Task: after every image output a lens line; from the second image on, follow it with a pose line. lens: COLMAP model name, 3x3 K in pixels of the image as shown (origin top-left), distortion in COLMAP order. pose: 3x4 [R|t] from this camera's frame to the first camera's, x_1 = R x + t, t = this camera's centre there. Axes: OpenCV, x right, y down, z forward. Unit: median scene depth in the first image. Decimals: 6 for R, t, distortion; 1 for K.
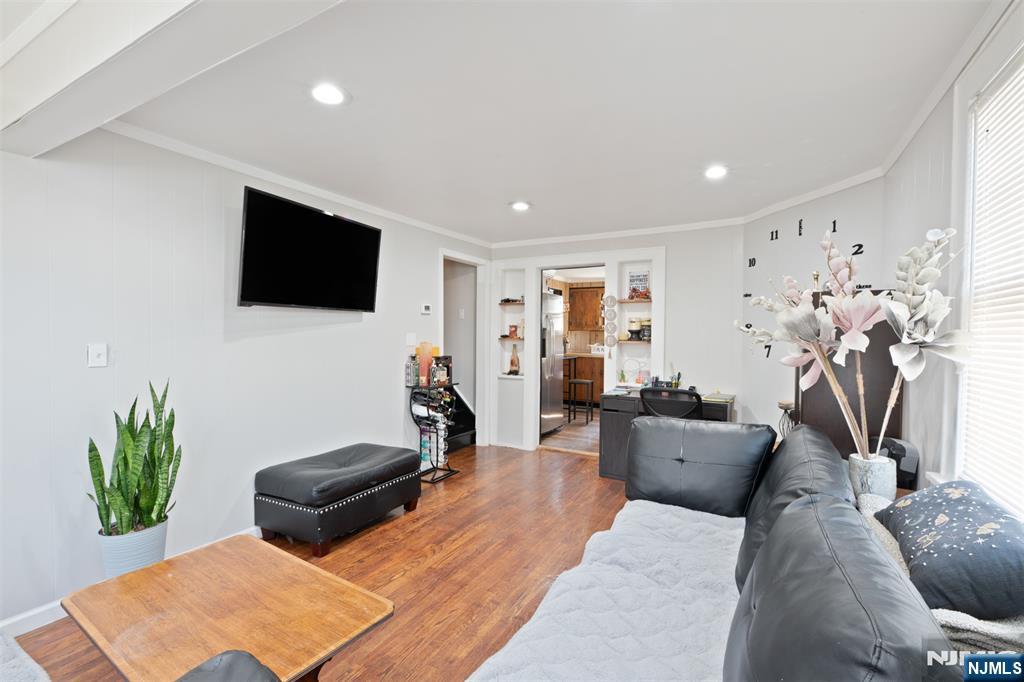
lens RADIAL K [[451.2, 0, 517.4], [0, 451.2, 343.5], [0, 0, 1]] dist [-0.000238, -0.003746]
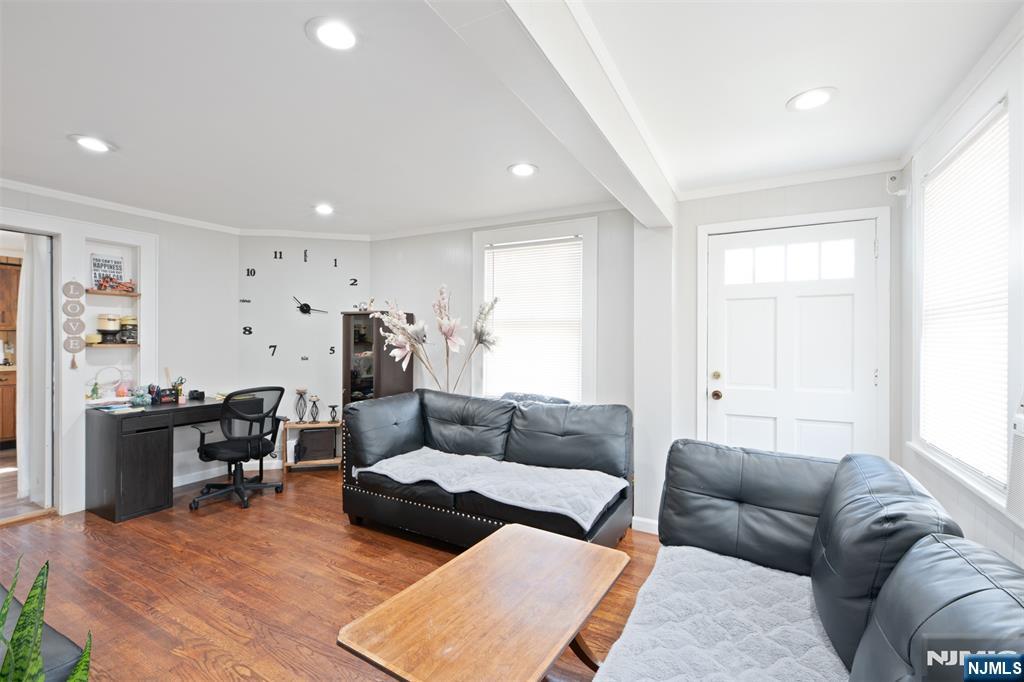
lens RADIAL K [[451.2, 0, 516.2], [0, 451.2, 340.8], [0, 0, 1]] dist [-0.000238, -0.003746]
pose [[-0.013869, -0.011005, 0.999843, -0.603302], [0.012126, 0.999864, 0.011173, -0.012652], [-0.999830, 0.012279, -0.013734, 0.343301]]
